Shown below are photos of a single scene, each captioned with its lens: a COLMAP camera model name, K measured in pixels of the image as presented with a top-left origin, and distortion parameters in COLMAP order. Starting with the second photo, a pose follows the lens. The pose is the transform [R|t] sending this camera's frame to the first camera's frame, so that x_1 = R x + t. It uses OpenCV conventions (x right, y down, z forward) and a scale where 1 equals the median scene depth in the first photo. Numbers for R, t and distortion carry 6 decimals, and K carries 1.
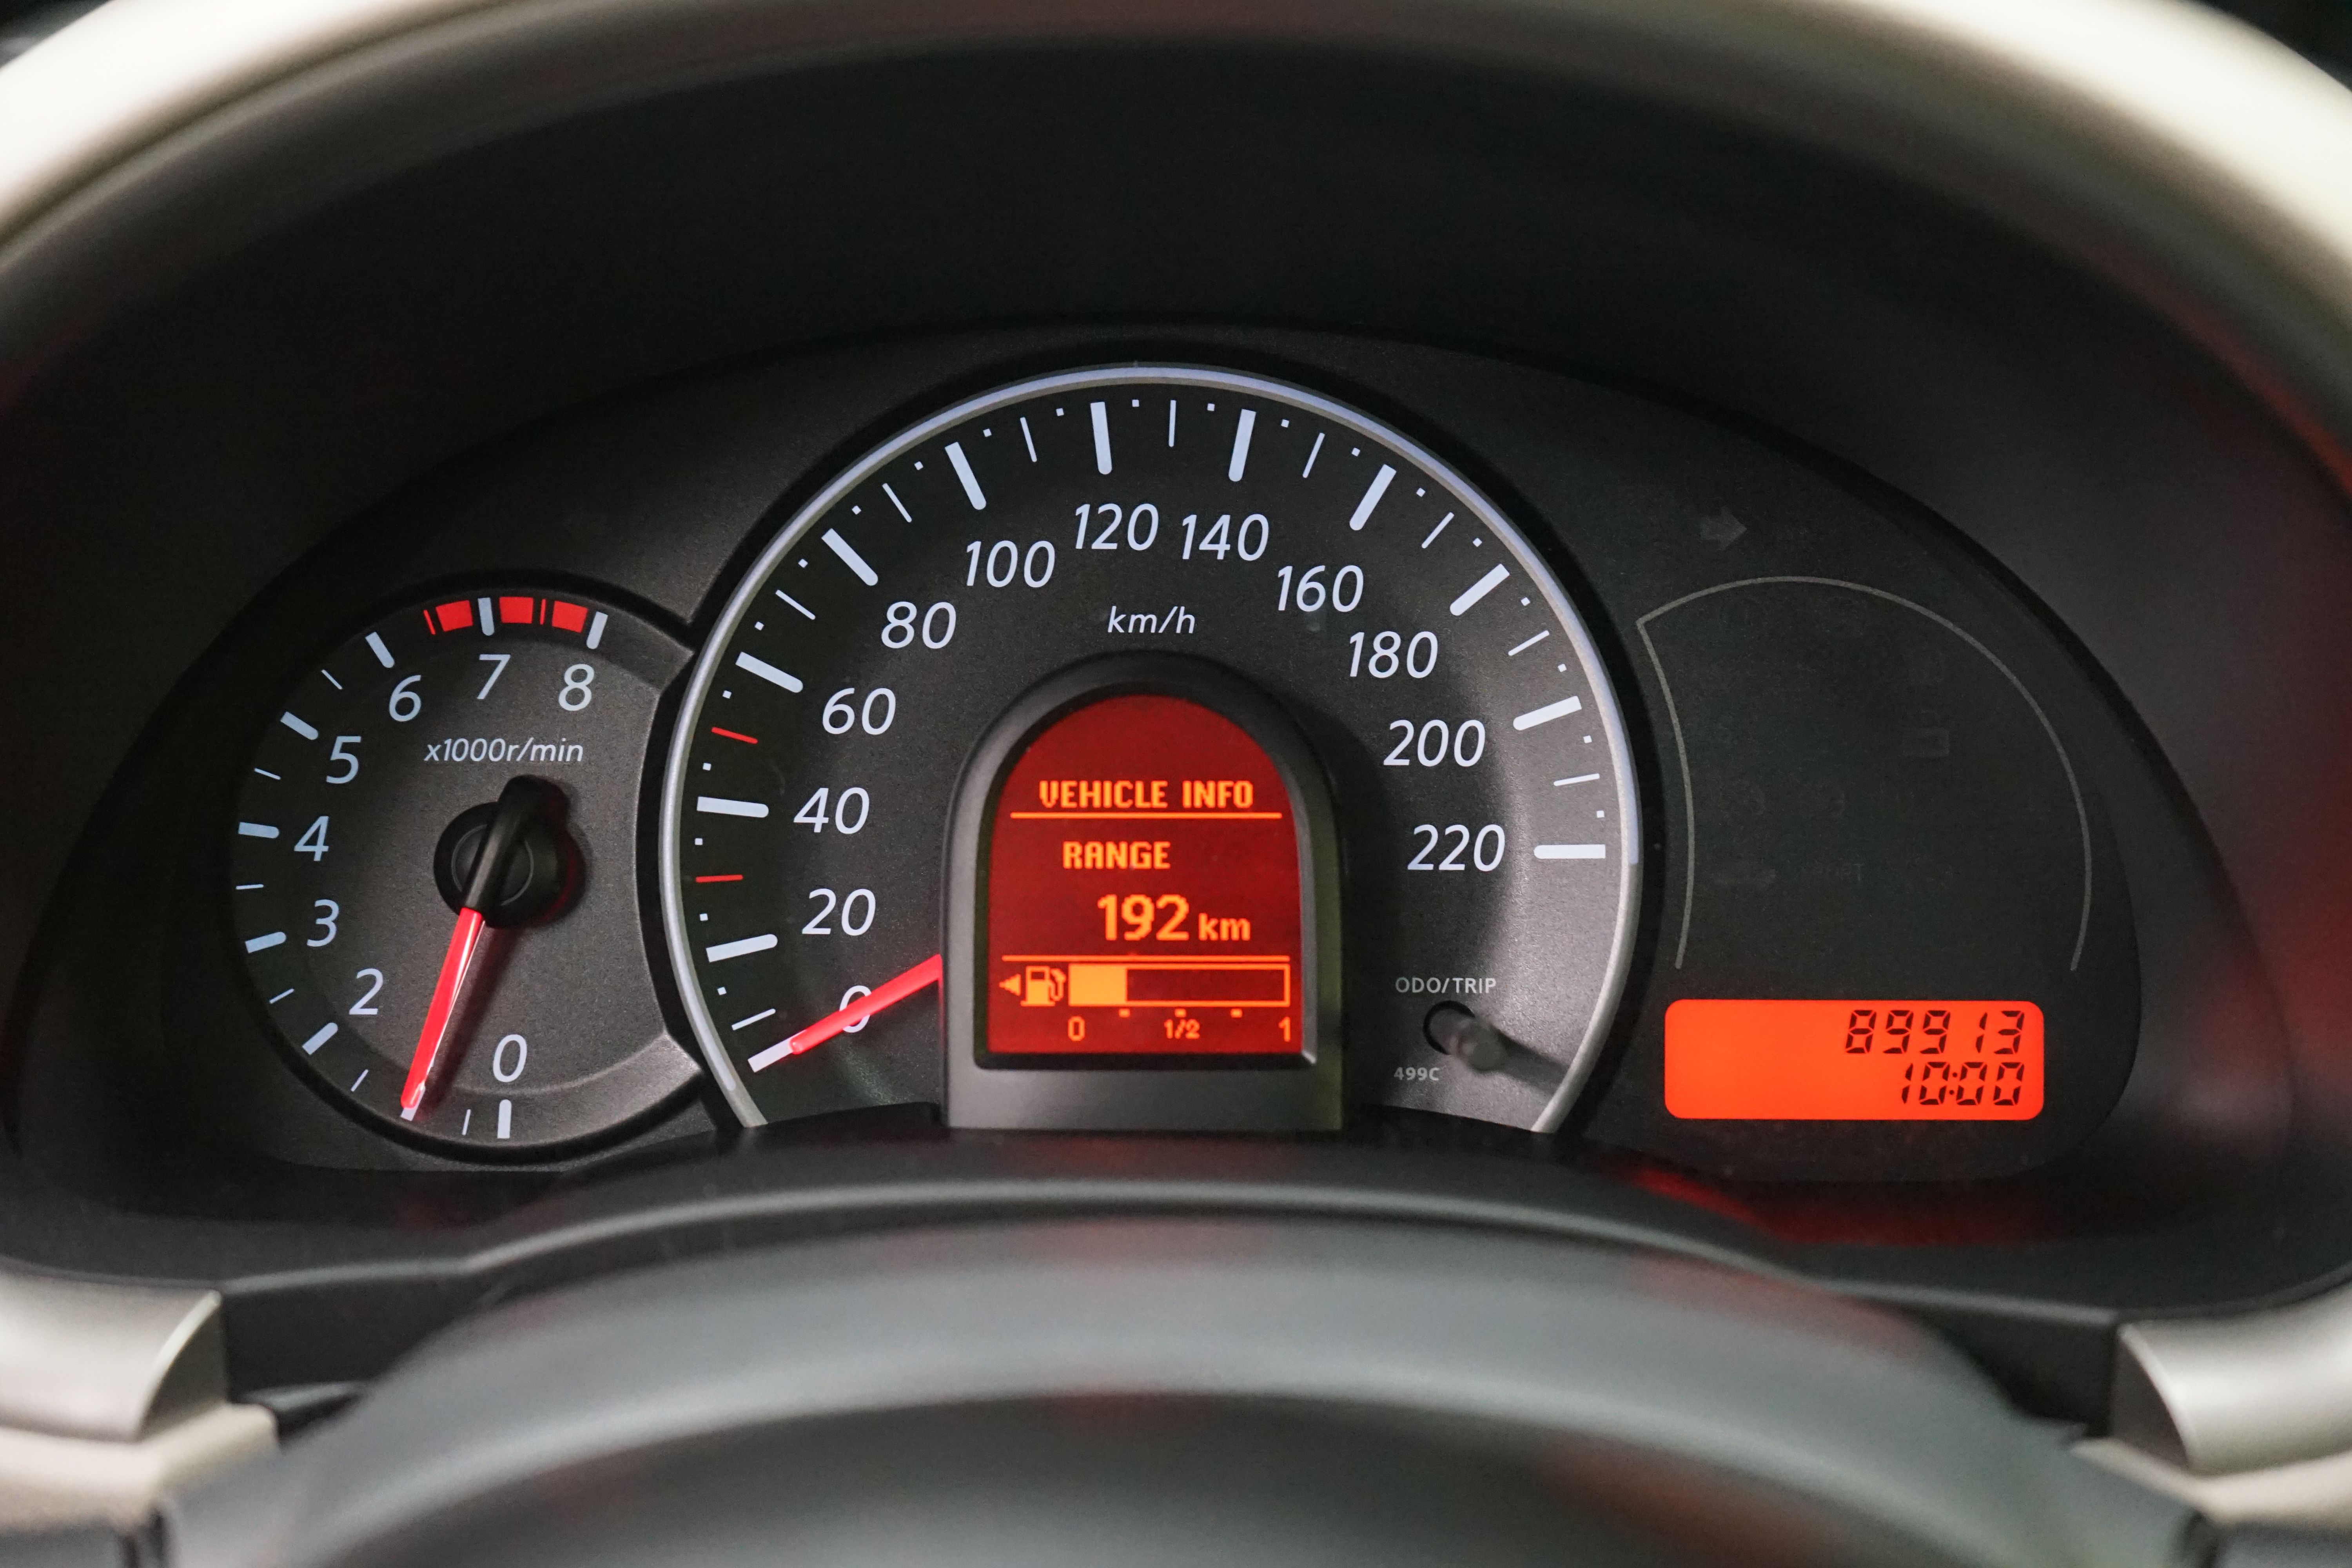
lens RADIAL K [[2985.1, 0, 1180.4], [0, 2985.1, 787.9], [0, 0, 1]] dist [0.009550, 0.000000]
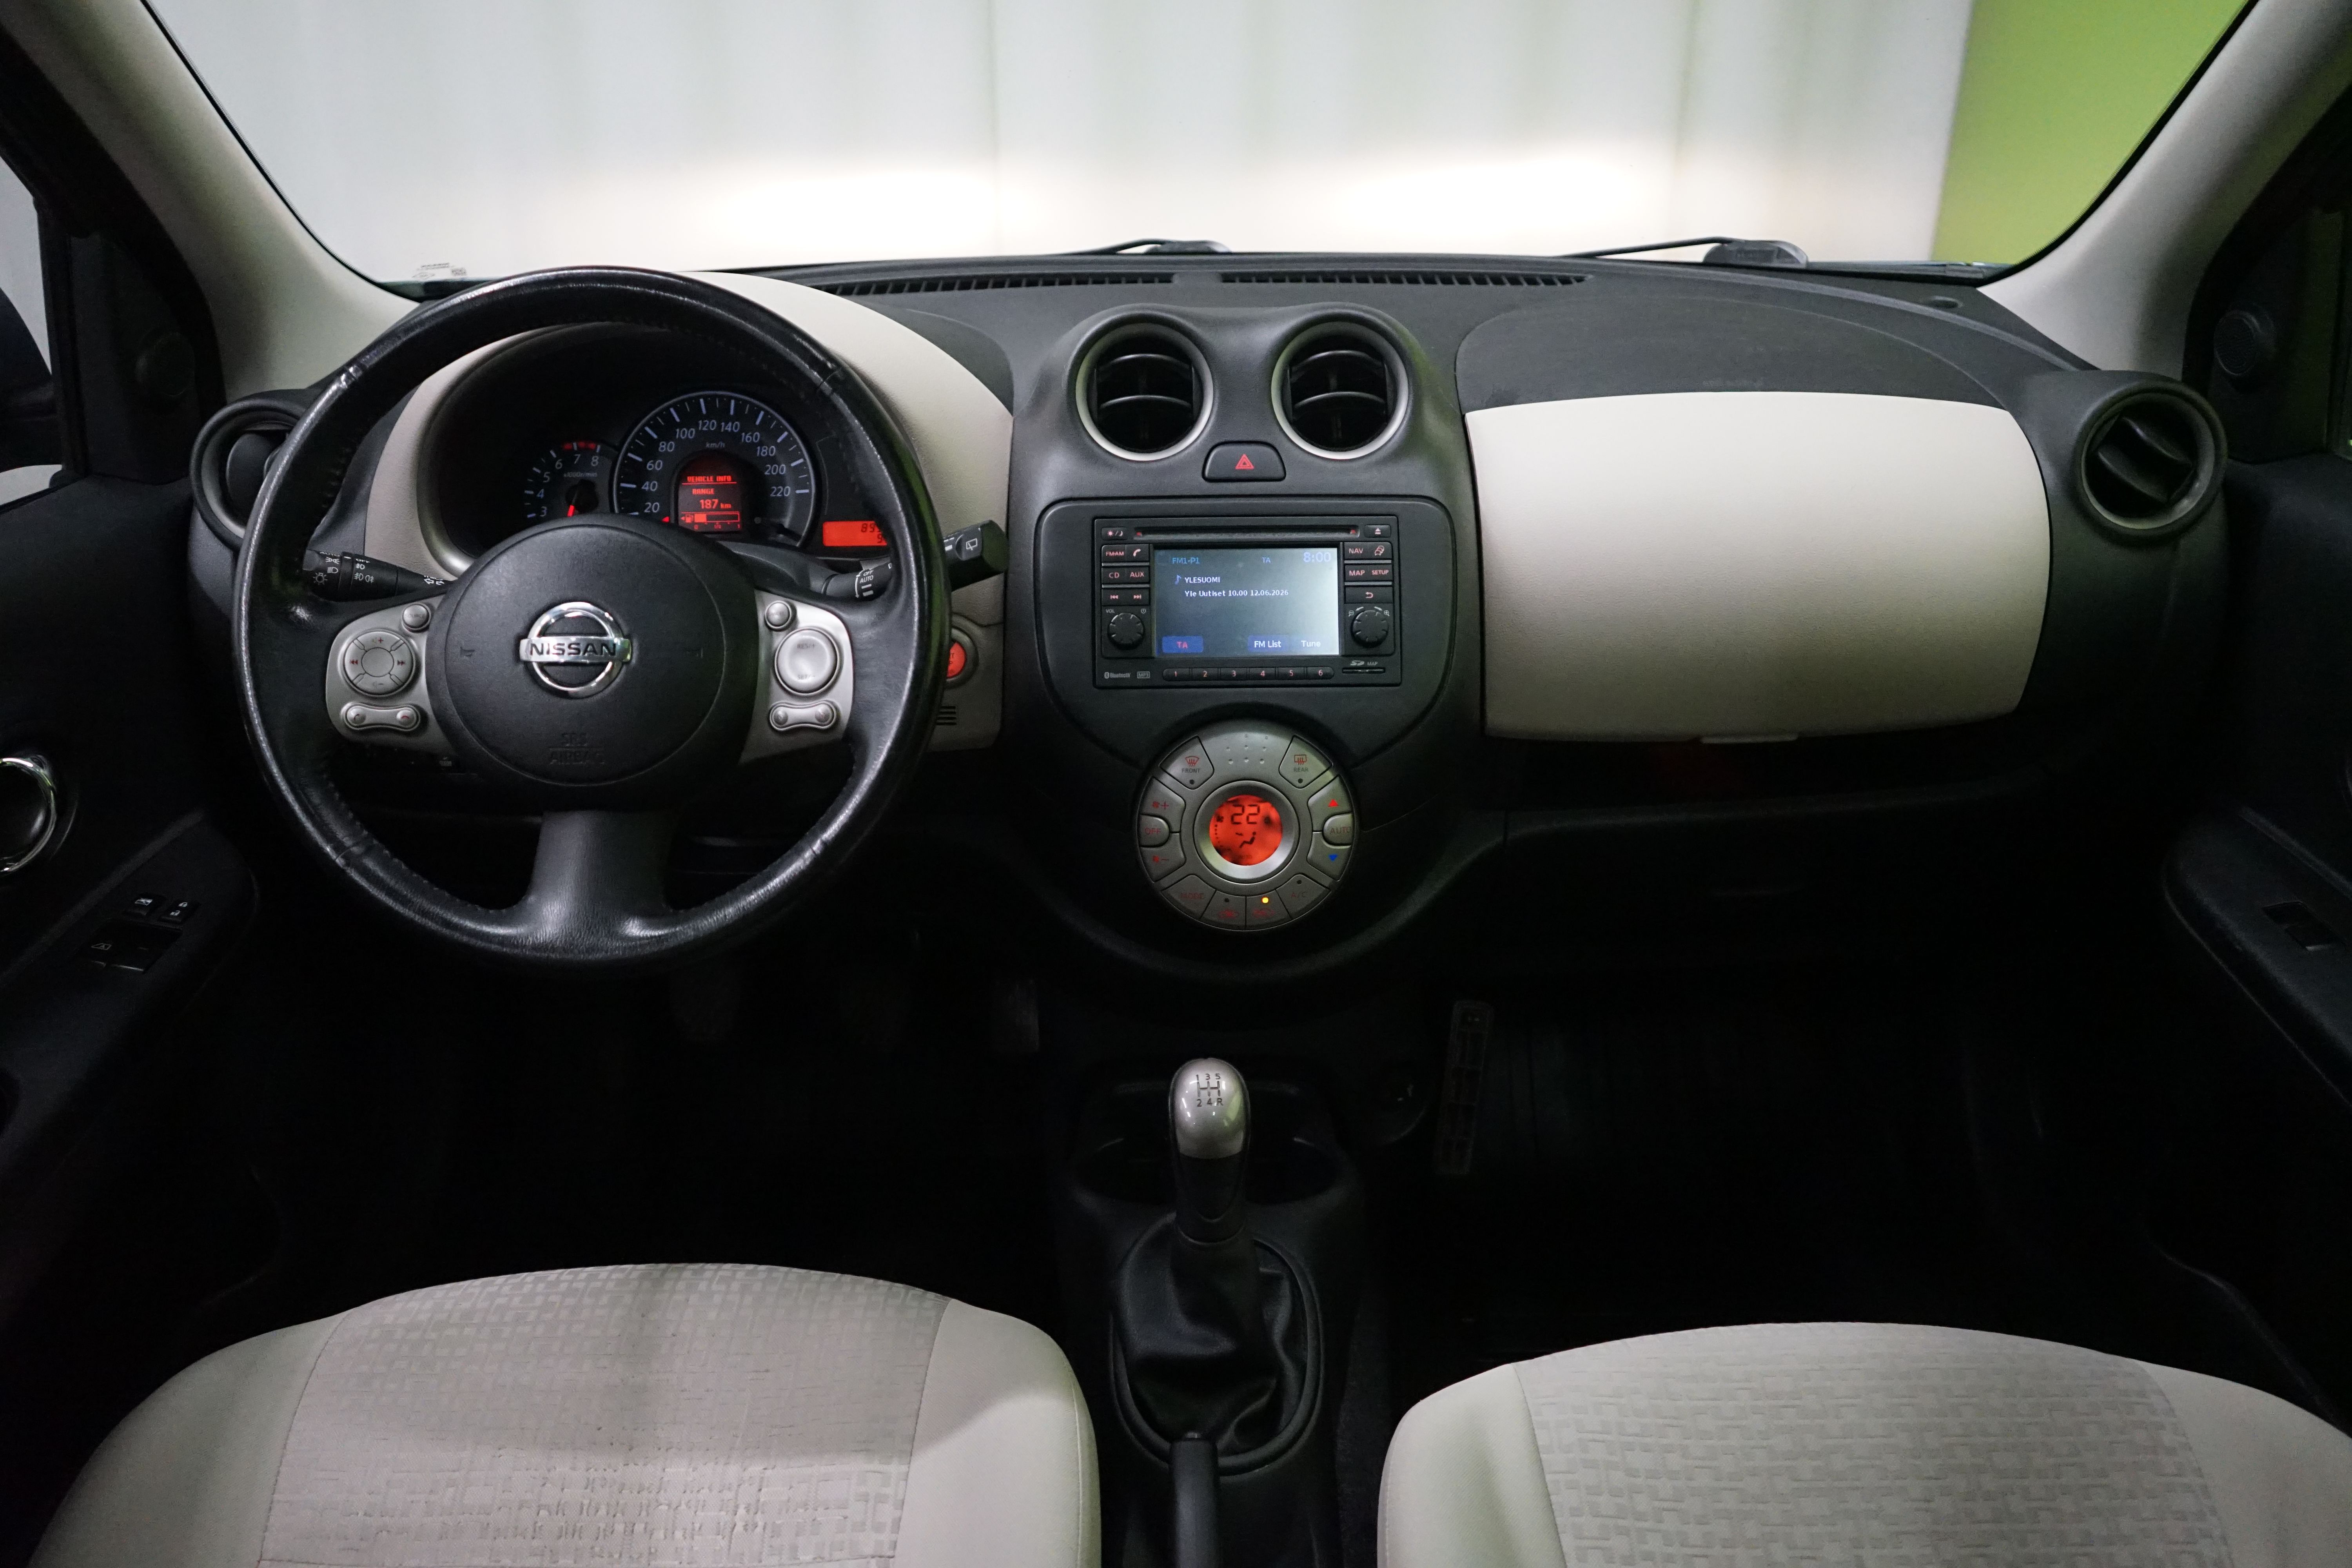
lens RADIAL K [[1968.6, 0, 1168.5], [0, 1968.6, 786.7], [0, 0, 1]] dist [0.011590, 0.003954]
pose [[0.999801, -0.018691, -0.006916, 0.730184], [0.019092, 0.997807, 0.063382, 0.304966], [0.005716, -0.063502, 0.997965, -2.182064]]
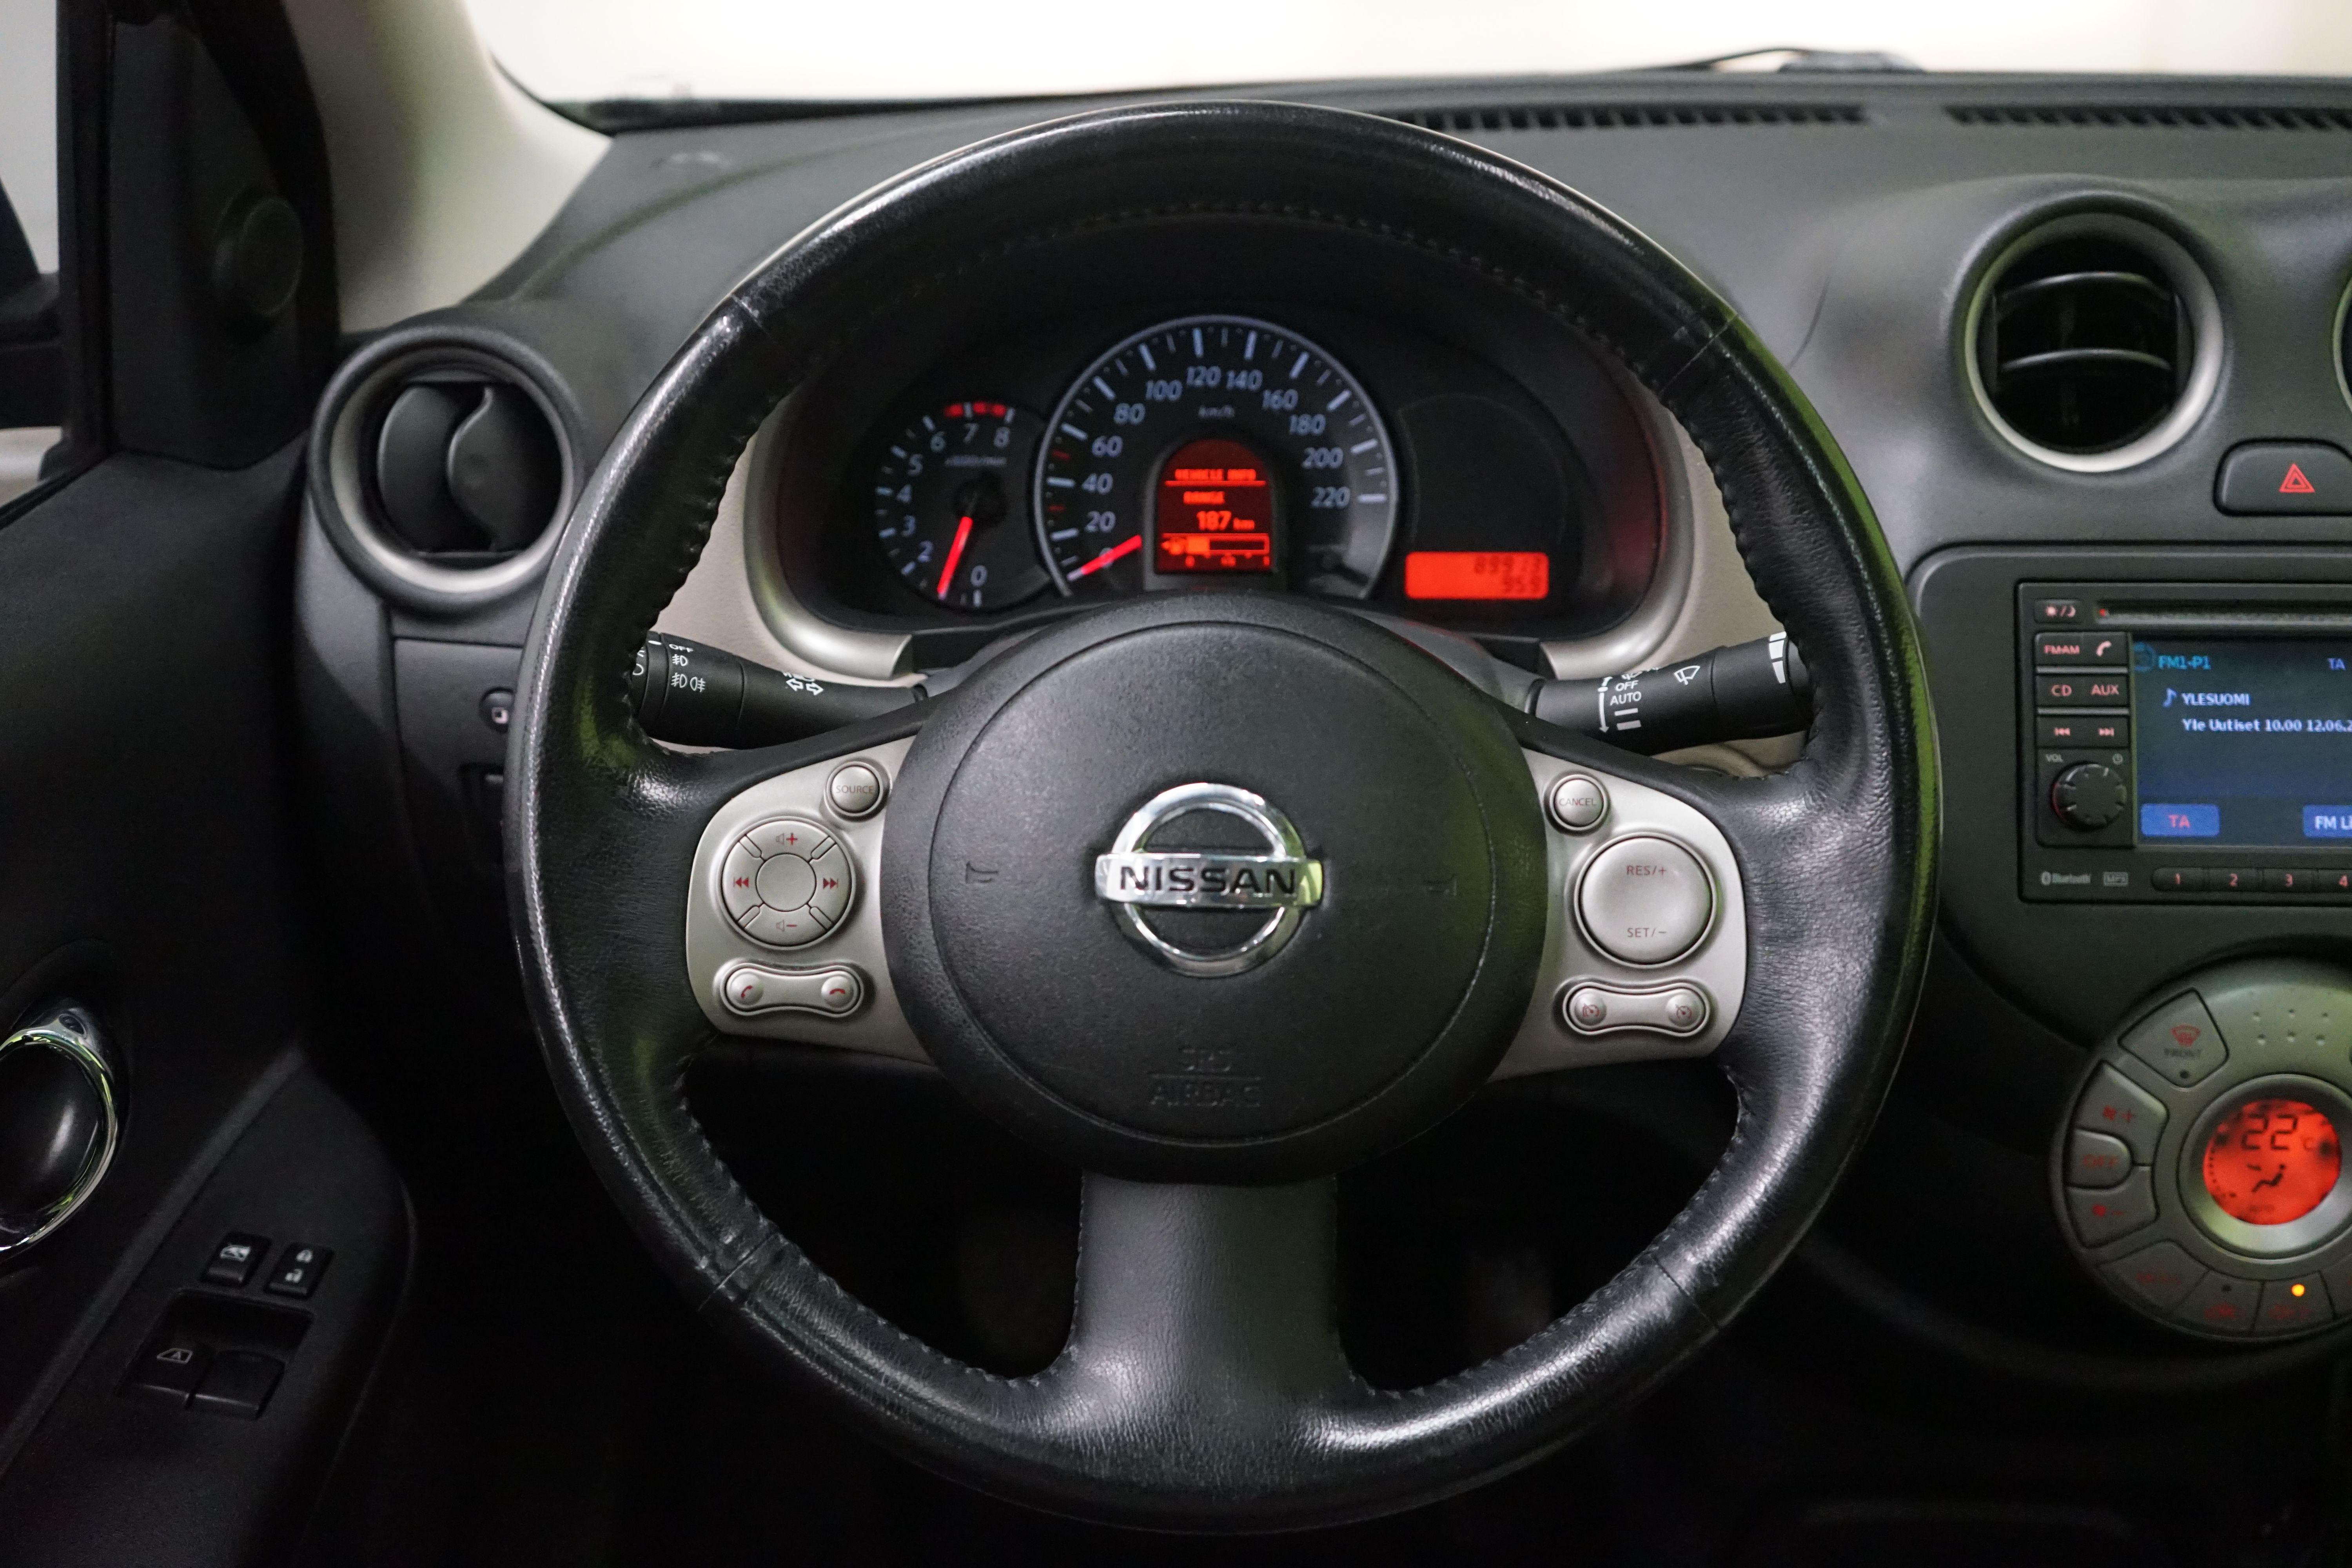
lens RADIAL K [[2521.4, 0, 1162.0], [0, 2521.4, 774.6], [0, 0, 1]] dist [0.026321, 0.000000]
pose [[0.999921, 0.000035, -0.012558, -0.030382], [0.000981, 0.996721, 0.080904, 0.085393], [0.012520, -0.080910, 0.996643, -1.284277]]
